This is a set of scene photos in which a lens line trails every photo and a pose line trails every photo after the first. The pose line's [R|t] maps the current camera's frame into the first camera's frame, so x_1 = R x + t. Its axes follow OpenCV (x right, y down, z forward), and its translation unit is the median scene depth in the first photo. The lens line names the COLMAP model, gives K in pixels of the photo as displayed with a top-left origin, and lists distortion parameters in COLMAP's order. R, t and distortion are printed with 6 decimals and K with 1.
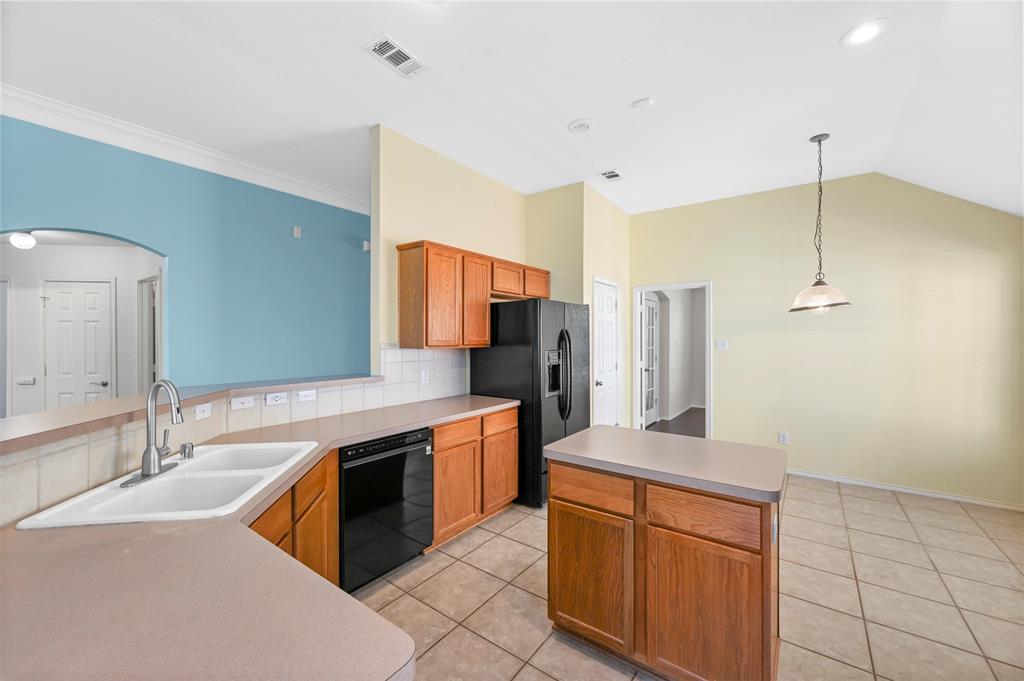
lens RADIAL K [[402.7, 0, 515.9], [0, 402.7, 339.1], [0, 0, 1]] dist [0.000200, 0.000130]
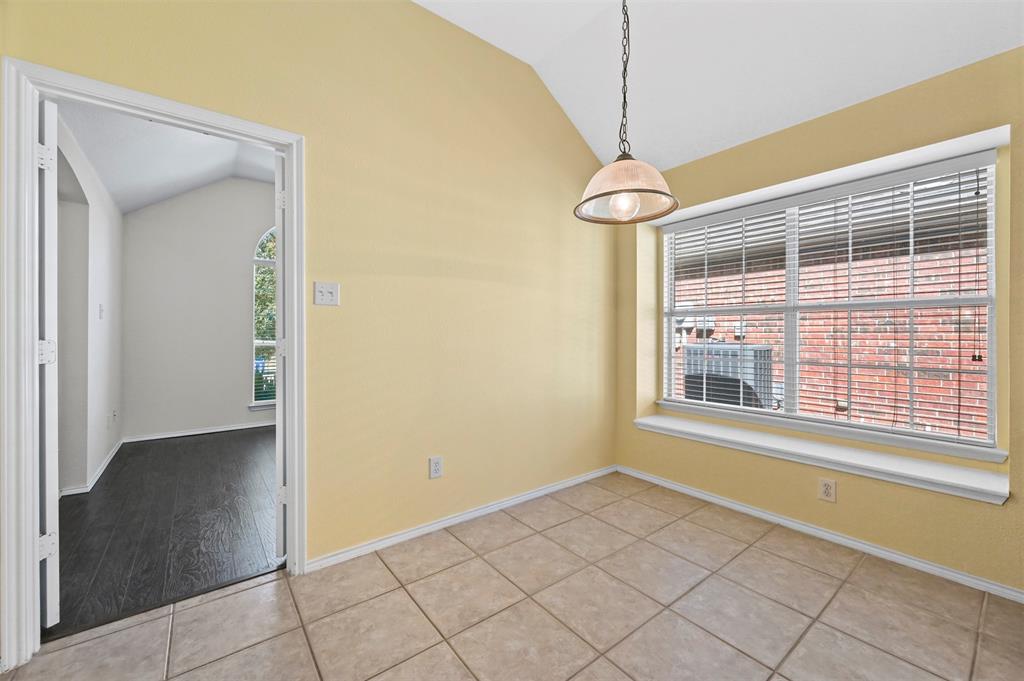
lens RADIAL K [[402.7, 0, 515.9], [0, 402.7, 339.1], [0, 0, 1]] dist [0.000200, 0.000130]
pose [[0.281156, -0.007097, 0.959636, 0.231084], [0.004586, 0.999971, 0.006052, 0.093950], [-0.959651, 0.002700, 0.281181, 1.027962]]
